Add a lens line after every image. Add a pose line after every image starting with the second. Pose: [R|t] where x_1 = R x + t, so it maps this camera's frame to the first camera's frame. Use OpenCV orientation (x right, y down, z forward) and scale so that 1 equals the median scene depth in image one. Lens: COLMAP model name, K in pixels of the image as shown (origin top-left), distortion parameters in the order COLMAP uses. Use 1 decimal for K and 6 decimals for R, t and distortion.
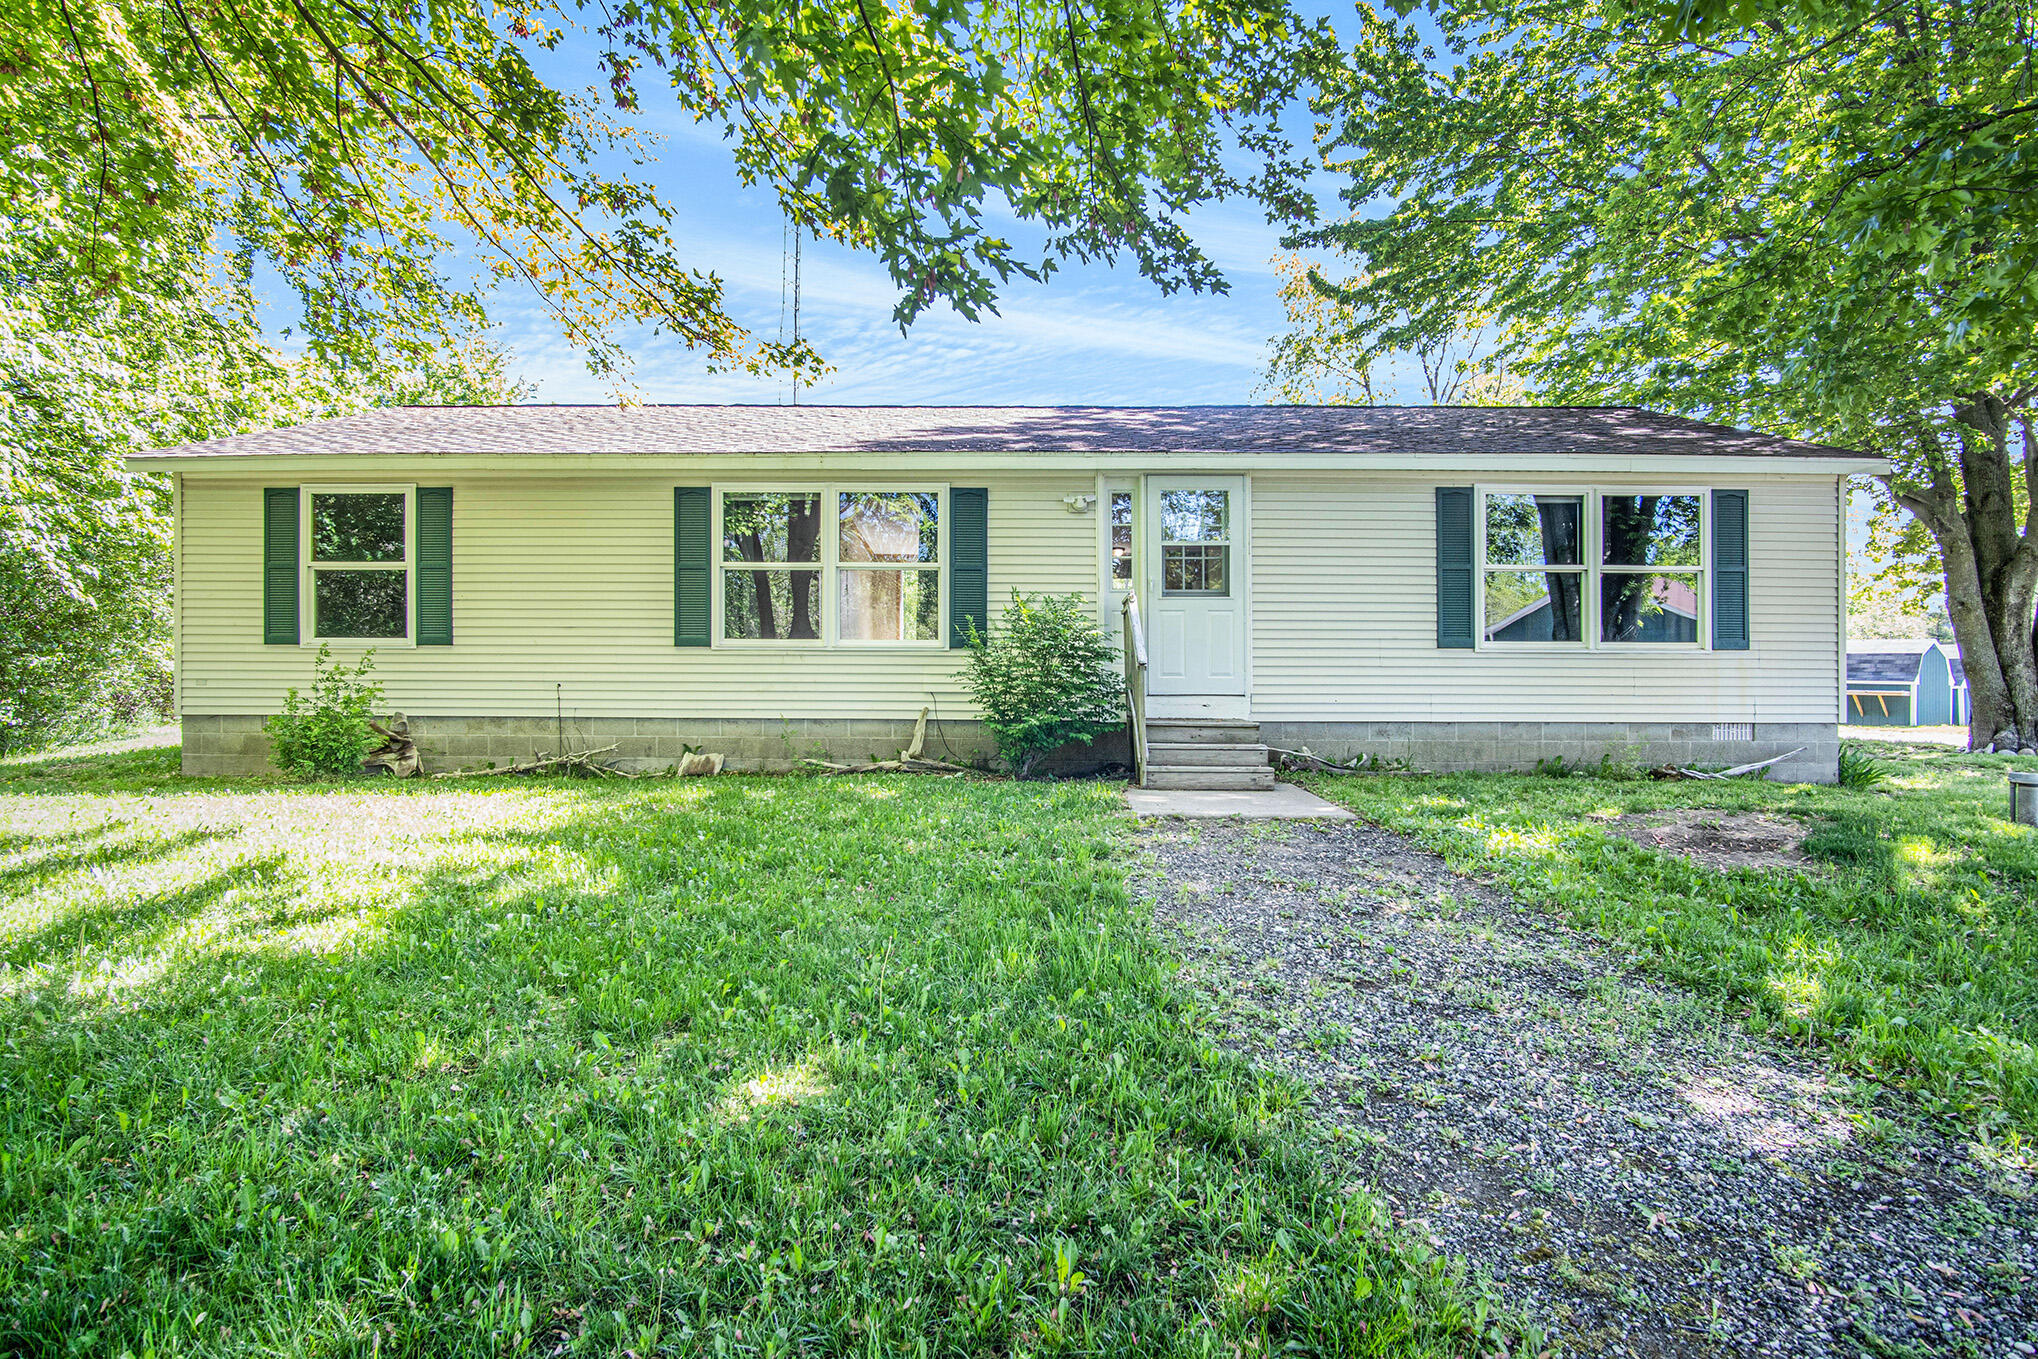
lens RADIAL K [[1080.3, 0, 1017.9], [0, 1080.3, 673.4], [0, 0, 1]] dist [0.001578, 0.000145]
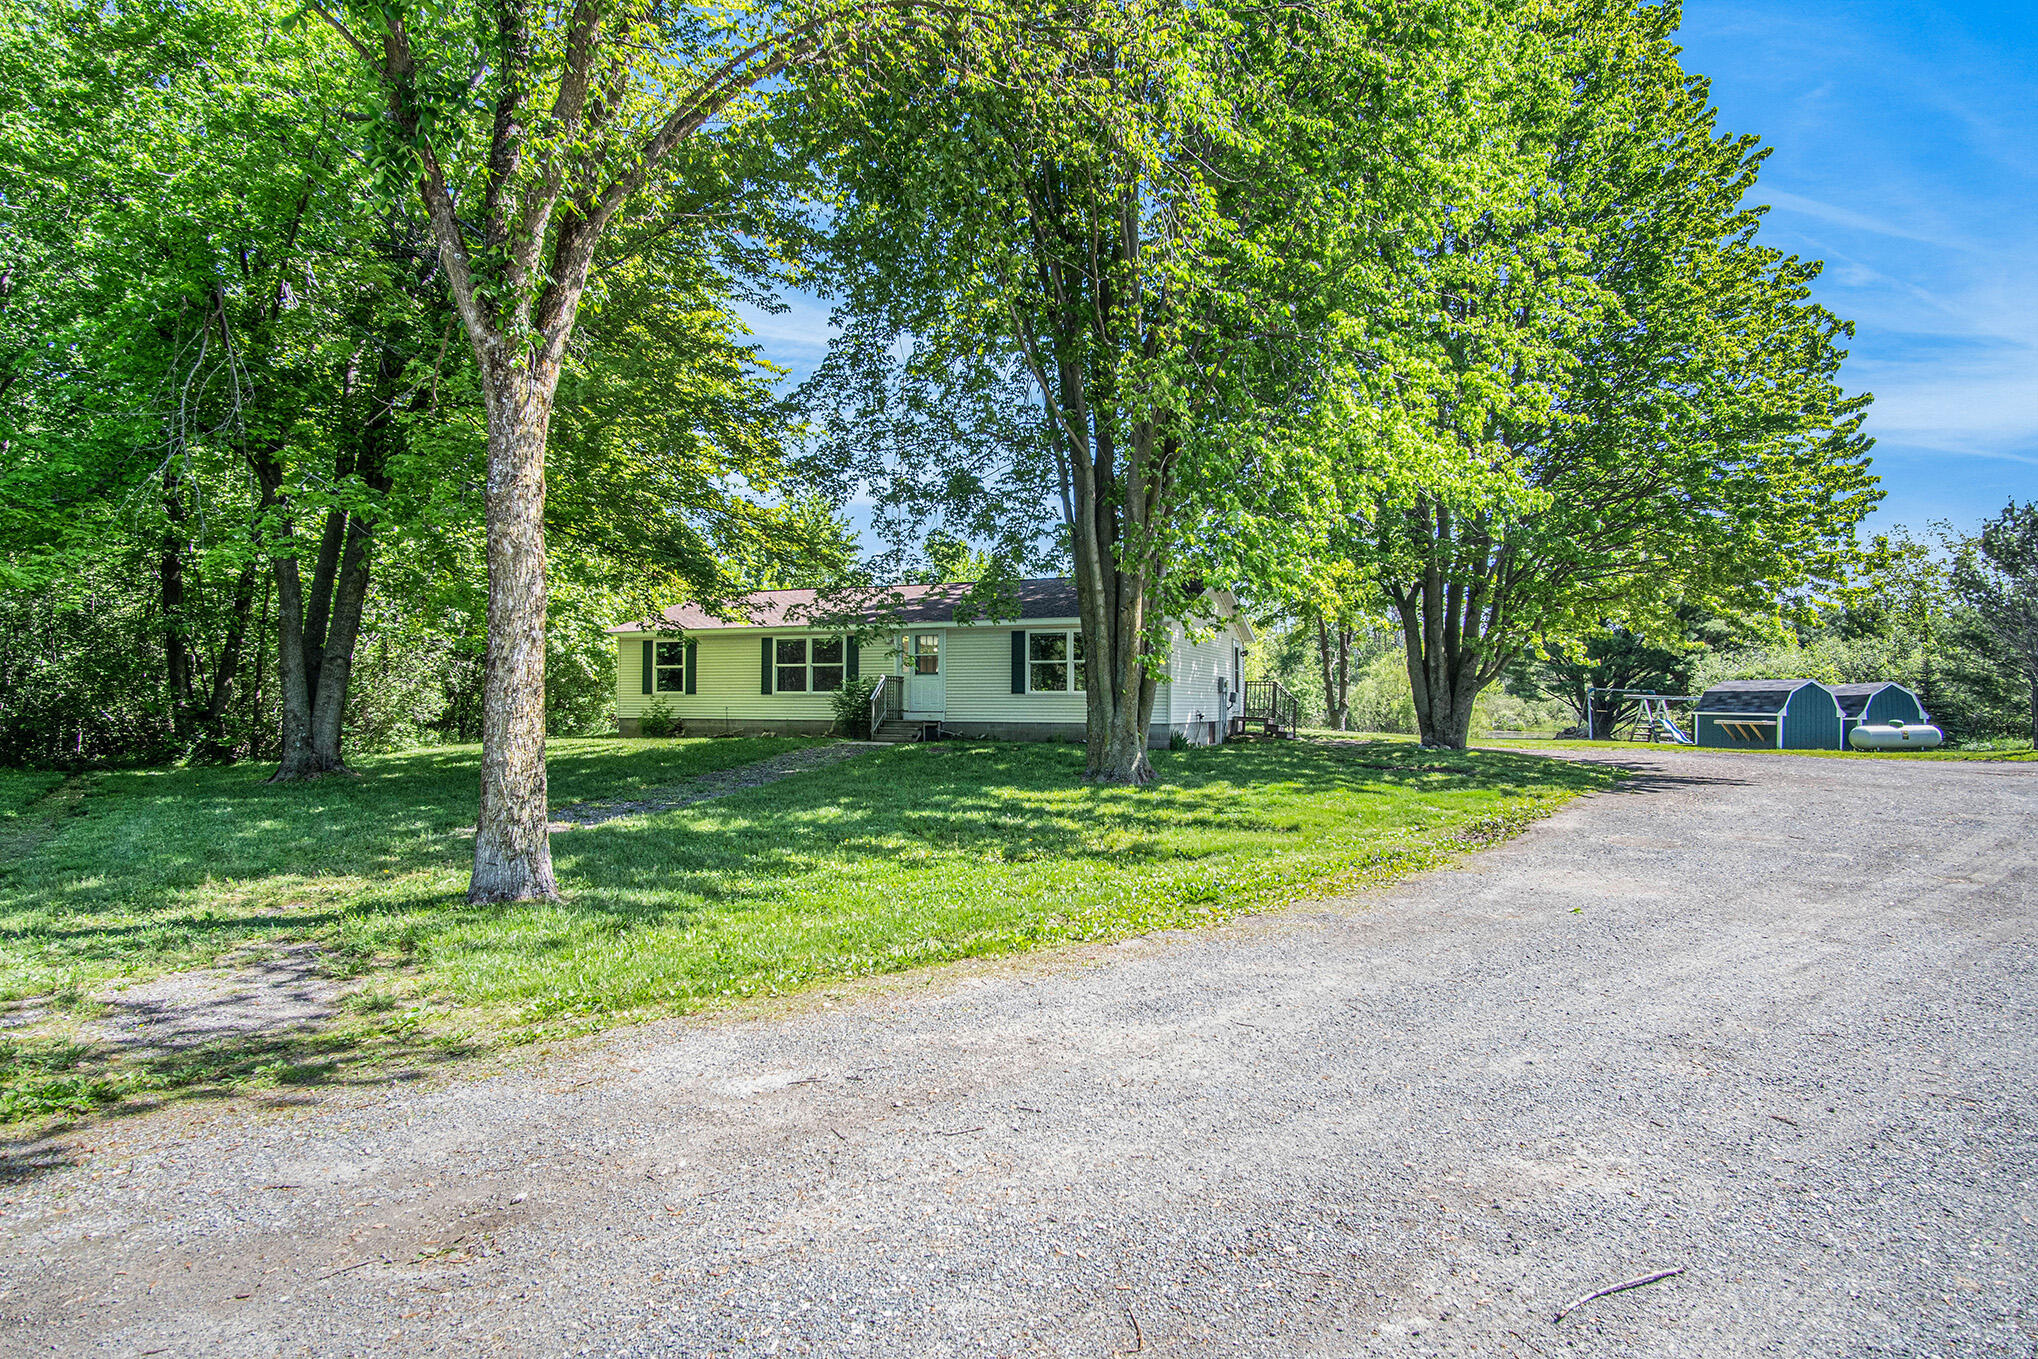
lens RADIAL K [[1080.3, 0, 1019.8], [0, 1080.3, 684.5], [0, 0, 1]] dist [0.001578, 0.000145]
pose [[0.939608, -0.006953, -0.342183, 1.283114], [-0.001527, 0.999699, -0.024507, 0.018412], [0.342250, 0.023549, 0.939314, -1.427086]]
